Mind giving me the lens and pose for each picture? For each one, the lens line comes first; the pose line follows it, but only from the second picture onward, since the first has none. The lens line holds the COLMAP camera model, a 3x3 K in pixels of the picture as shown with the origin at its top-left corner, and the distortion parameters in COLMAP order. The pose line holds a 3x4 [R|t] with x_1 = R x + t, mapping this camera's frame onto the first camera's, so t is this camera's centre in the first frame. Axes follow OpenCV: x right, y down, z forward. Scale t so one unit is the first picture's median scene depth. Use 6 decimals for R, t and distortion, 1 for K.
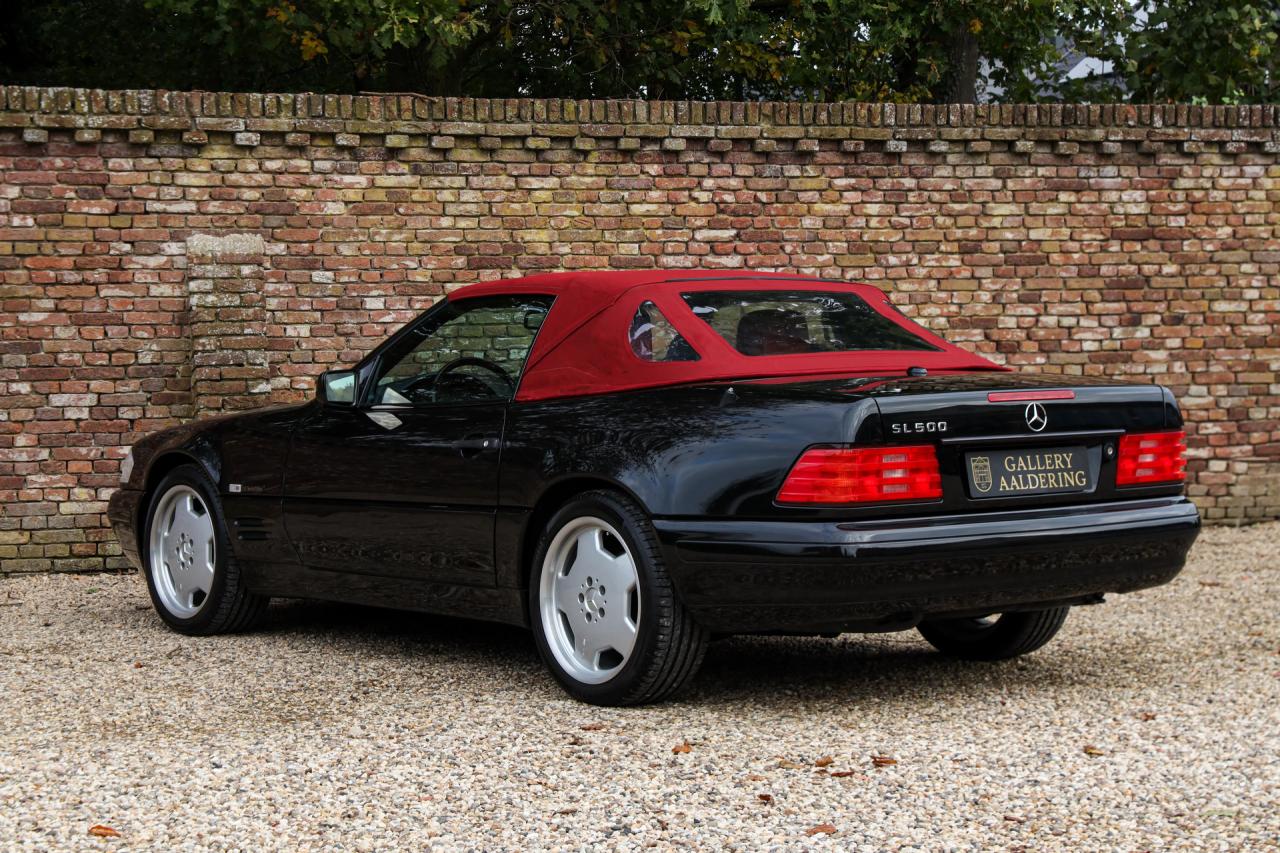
lens RADIAL K [[2734.3, 0, 672.4], [0, 2734.3, 435.5], [0, 0, 1]] dist [0.218703, 0.000000]
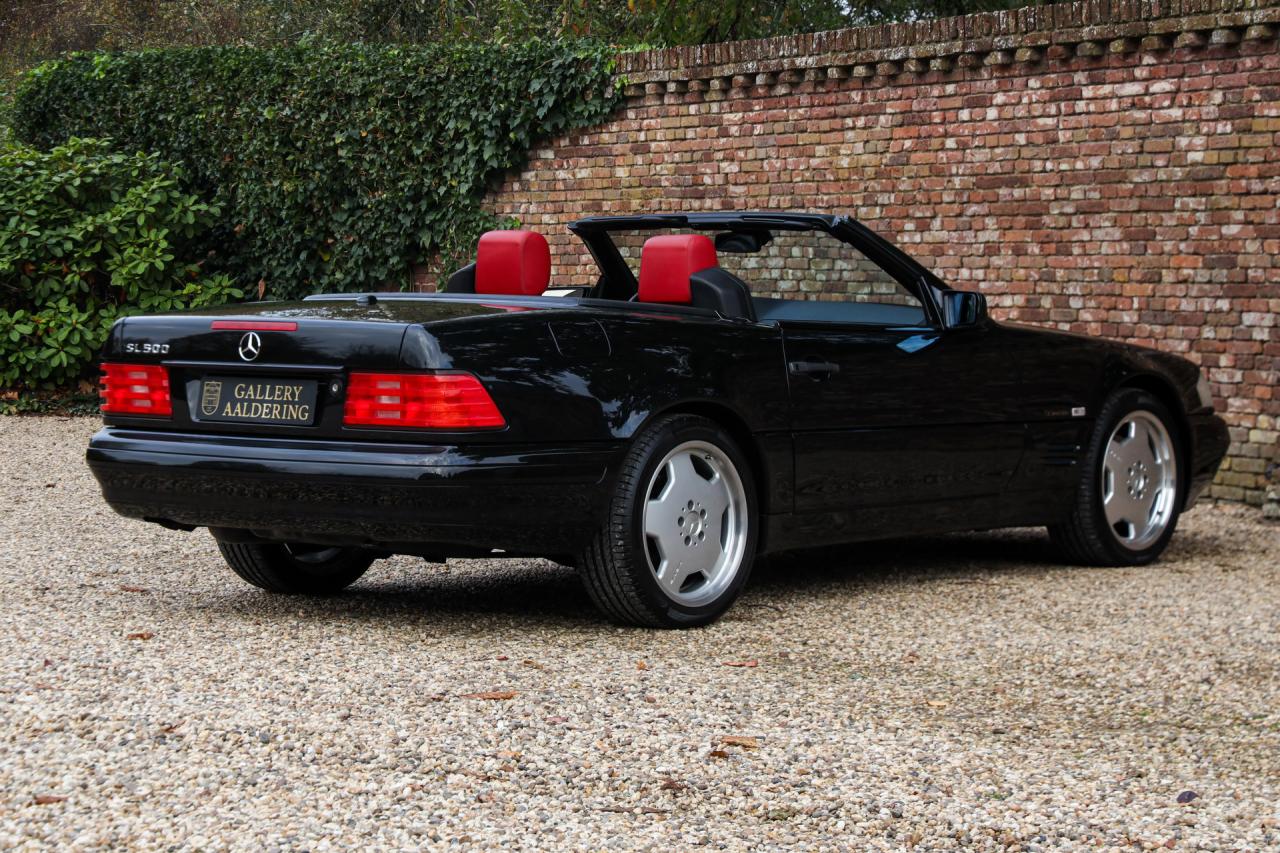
lens RADIAL K [[3542.8, 0, 614.6], [0, 3542.8, 406.4], [0, 0, 1]] dist [0.328899, 0.000000]
pose [[0.183270, 0.054481, -0.981552, 0.910292], [-0.036927, 0.998140, 0.048507, -0.033538], [0.982369, 0.027356, 0.184941, 0.561478]]
